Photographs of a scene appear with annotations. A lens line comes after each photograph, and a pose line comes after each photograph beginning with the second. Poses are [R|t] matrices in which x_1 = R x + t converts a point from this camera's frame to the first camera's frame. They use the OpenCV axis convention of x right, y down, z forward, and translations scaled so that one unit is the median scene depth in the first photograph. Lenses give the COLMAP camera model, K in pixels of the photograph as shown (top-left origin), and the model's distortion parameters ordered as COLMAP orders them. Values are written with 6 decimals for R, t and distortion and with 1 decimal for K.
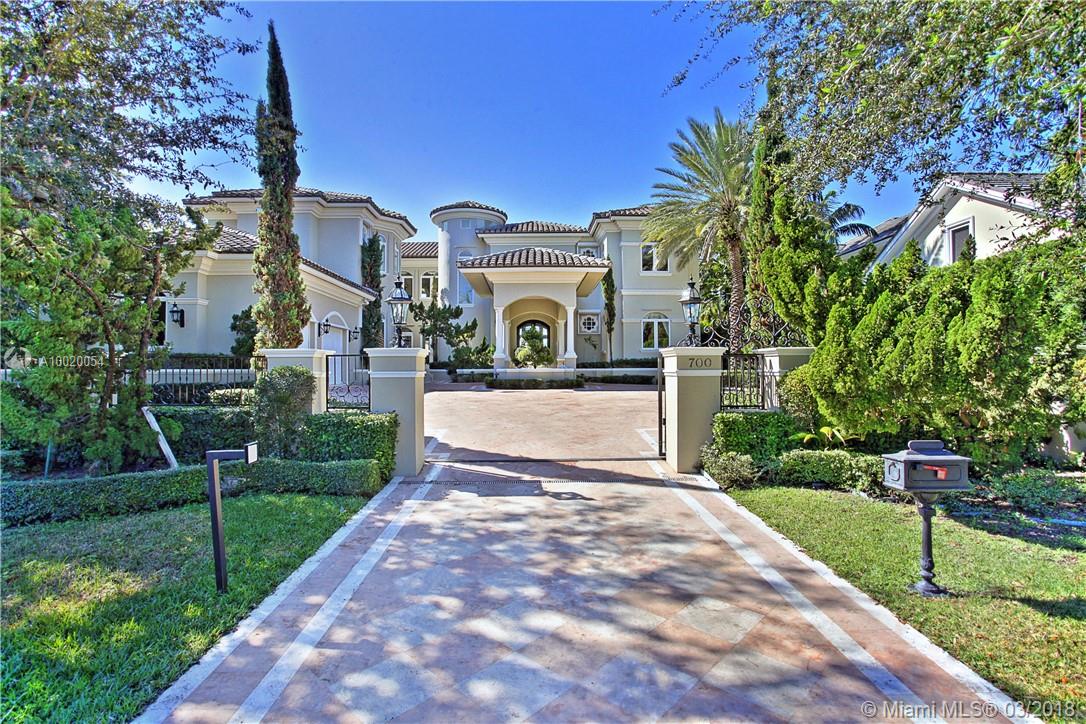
lens RADIAL K [[532.6, 0, 543.0], [0, 532.6, 362.0], [0, 0, 1]] dist [-0.039167, 0.000657]
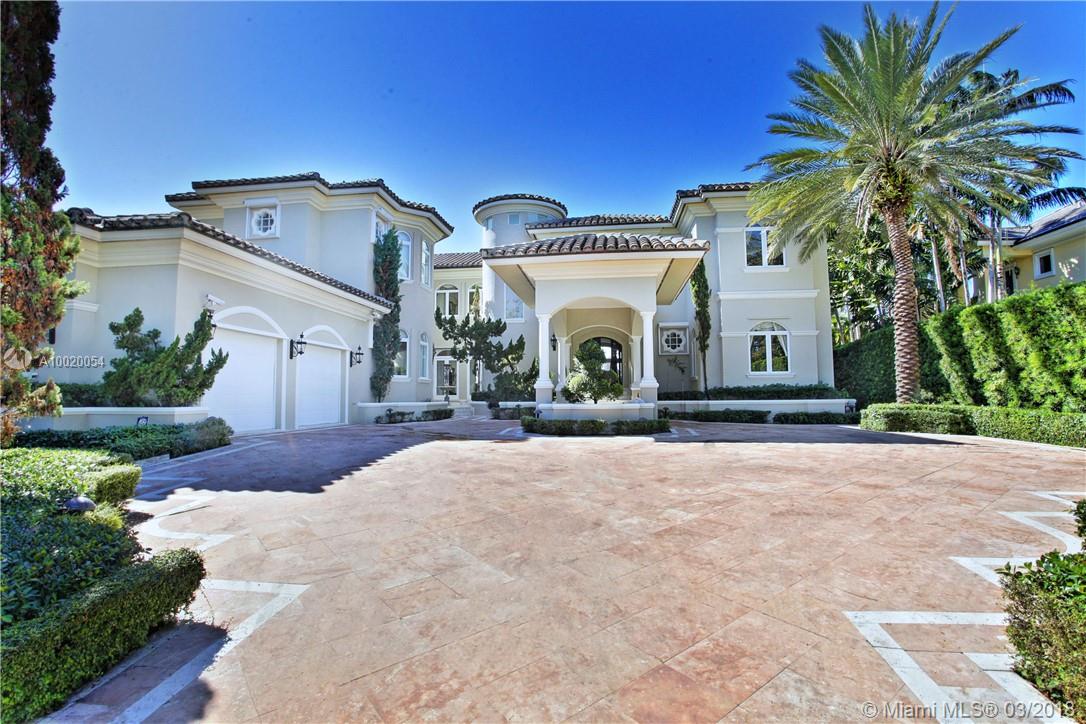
lens RADIAL K [[532.6, 0, 543.0], [0, 532.6, 362.0], [0, 0, 1]] dist [-0.039167, 0.000657]
pose [[0.989003, -0.012047, -0.147402, 0.015267], [0.004625, 0.998709, -0.050592, -0.004500], [0.147821, 0.049354, 0.987782, 0.252767]]
